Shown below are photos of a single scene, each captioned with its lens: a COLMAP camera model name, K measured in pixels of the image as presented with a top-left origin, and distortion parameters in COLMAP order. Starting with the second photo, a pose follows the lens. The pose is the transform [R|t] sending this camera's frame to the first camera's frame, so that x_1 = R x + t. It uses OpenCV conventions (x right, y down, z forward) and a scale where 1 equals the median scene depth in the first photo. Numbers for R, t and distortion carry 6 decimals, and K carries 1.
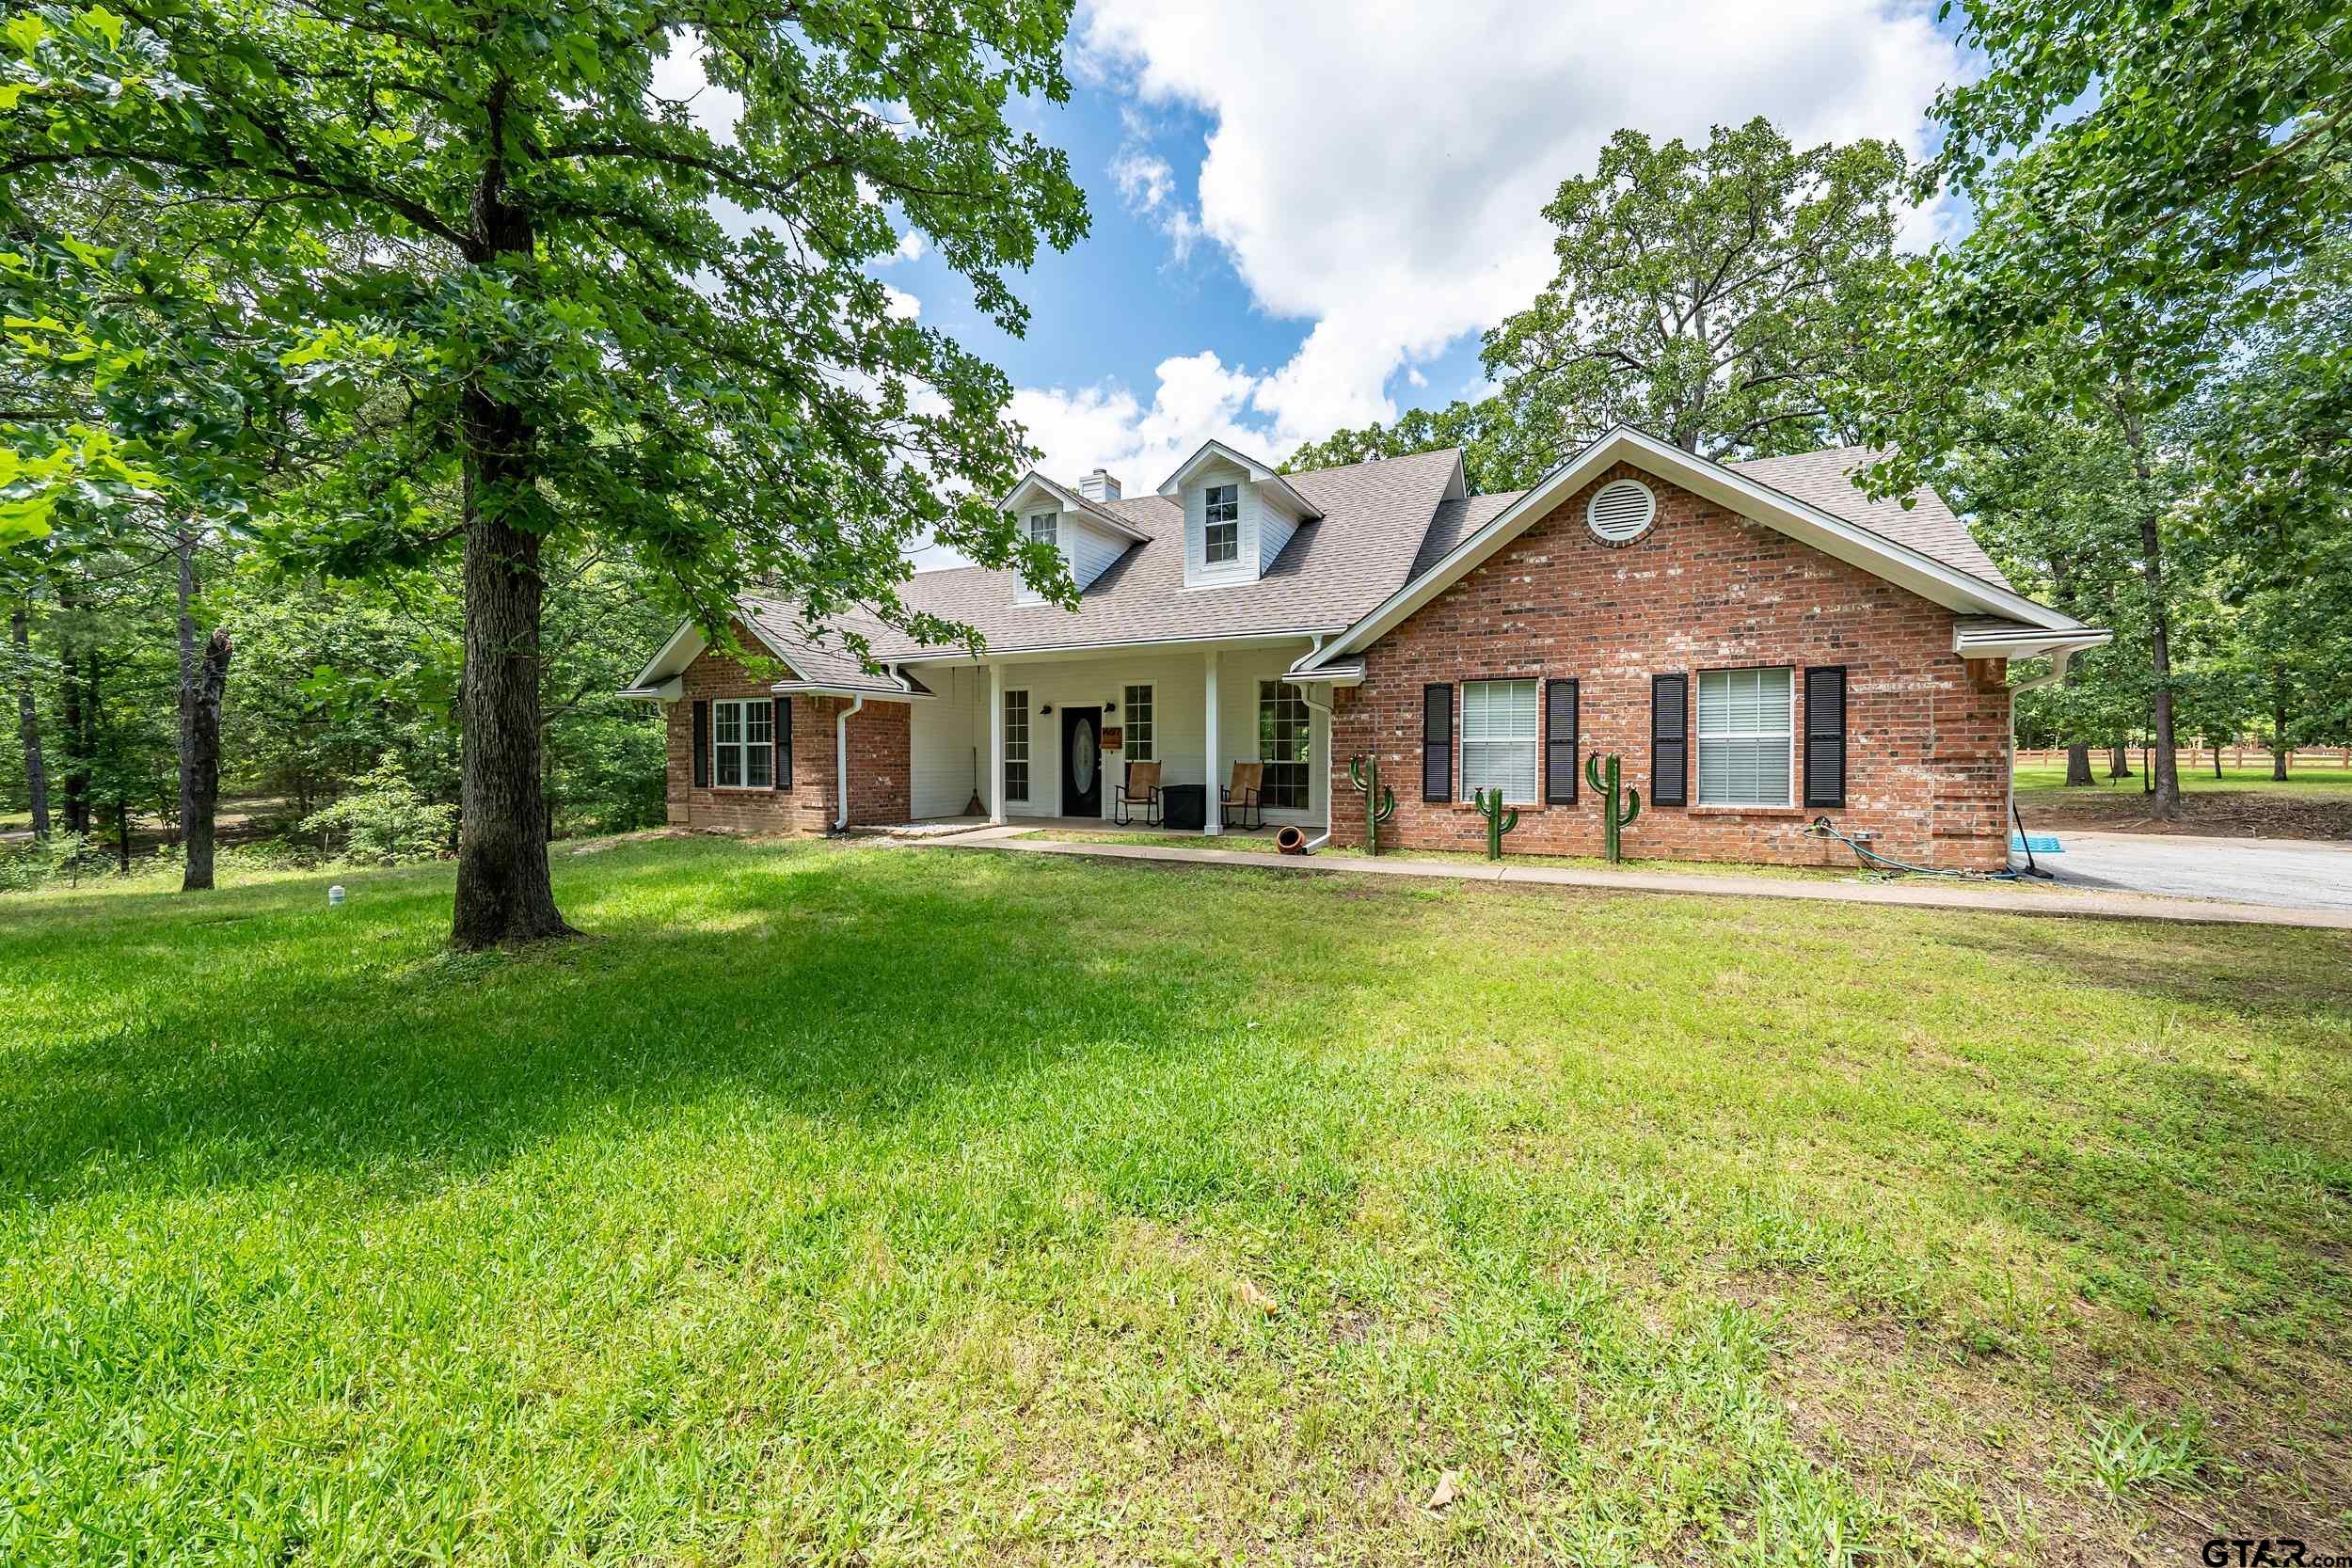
lens RADIAL K [[876.9, 0, 1177.1], [0, 876.9, 778.2], [0, 0, 1]] dist [-0.011481, 0.000014]
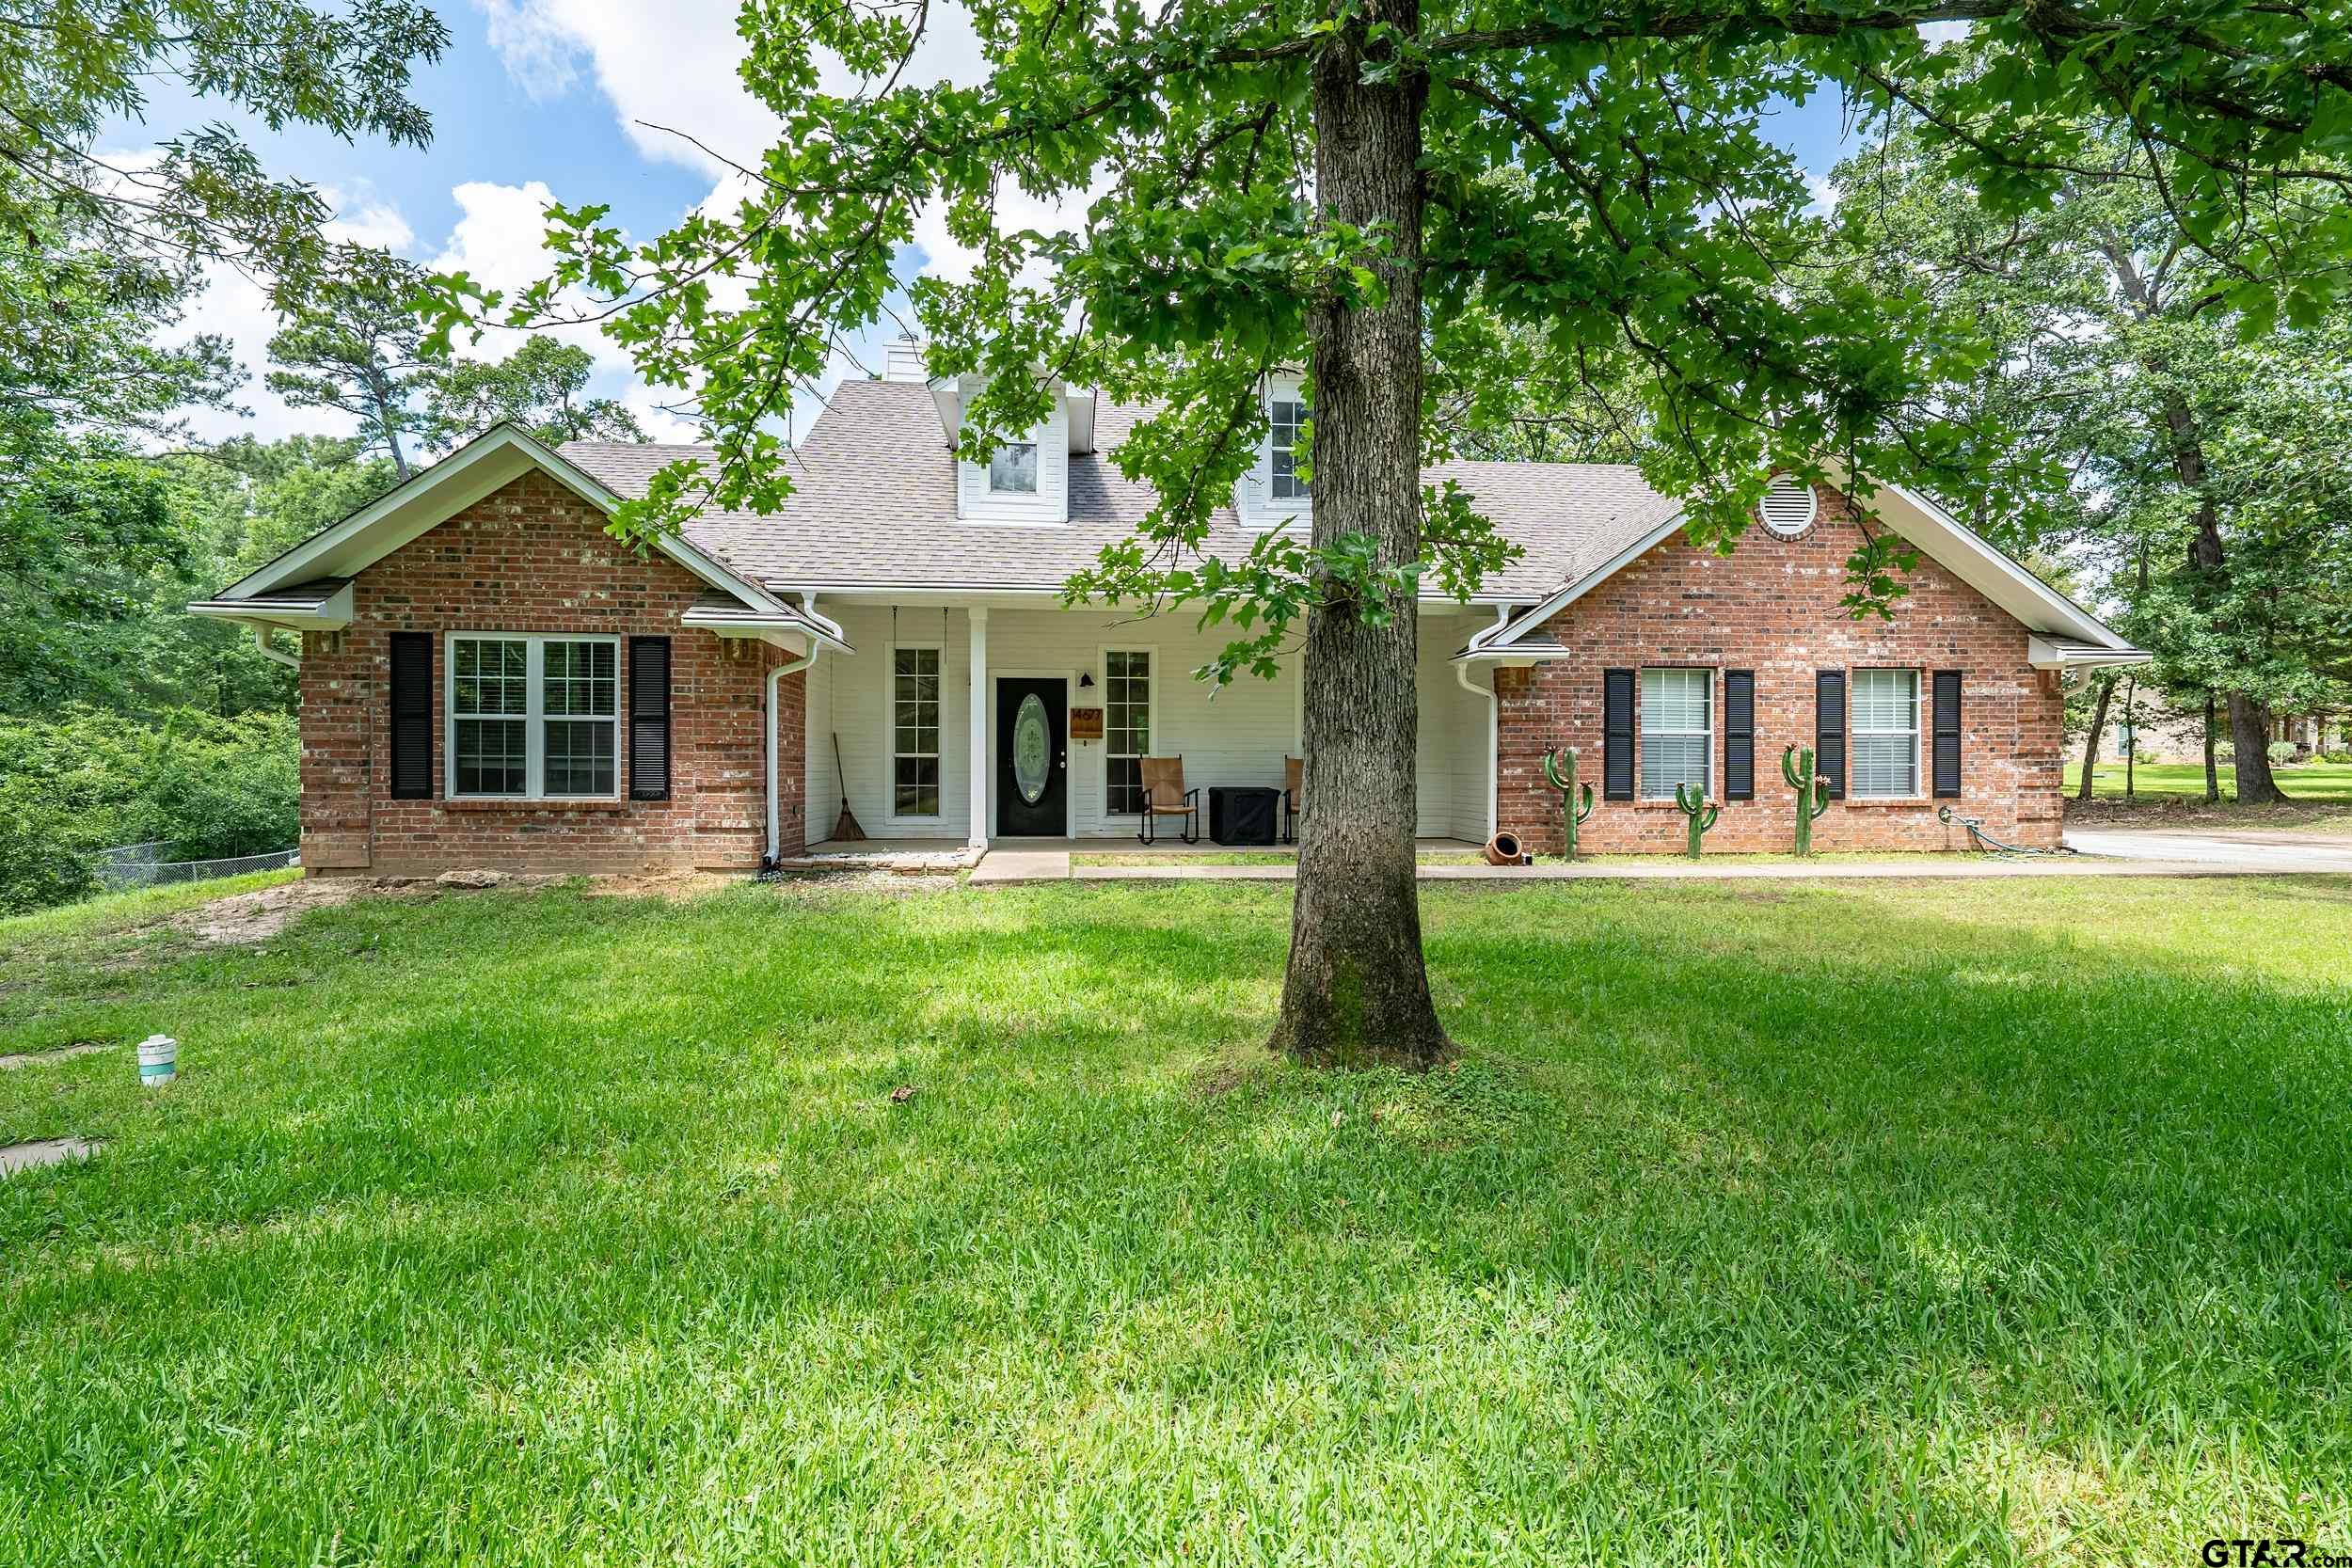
lens RADIAL K [[1096.5, 0, 1175.9], [0, 1096.5, 785.5], [0, 0, 1]] dist [-0.004055, 0.001274]
pose [[0.848235, -0.006701, 0.529577, -0.718957], [0.008240, 0.999966, -0.000546, 0.009443], [-0.529555, 0.004826, 0.848262, 0.297234]]
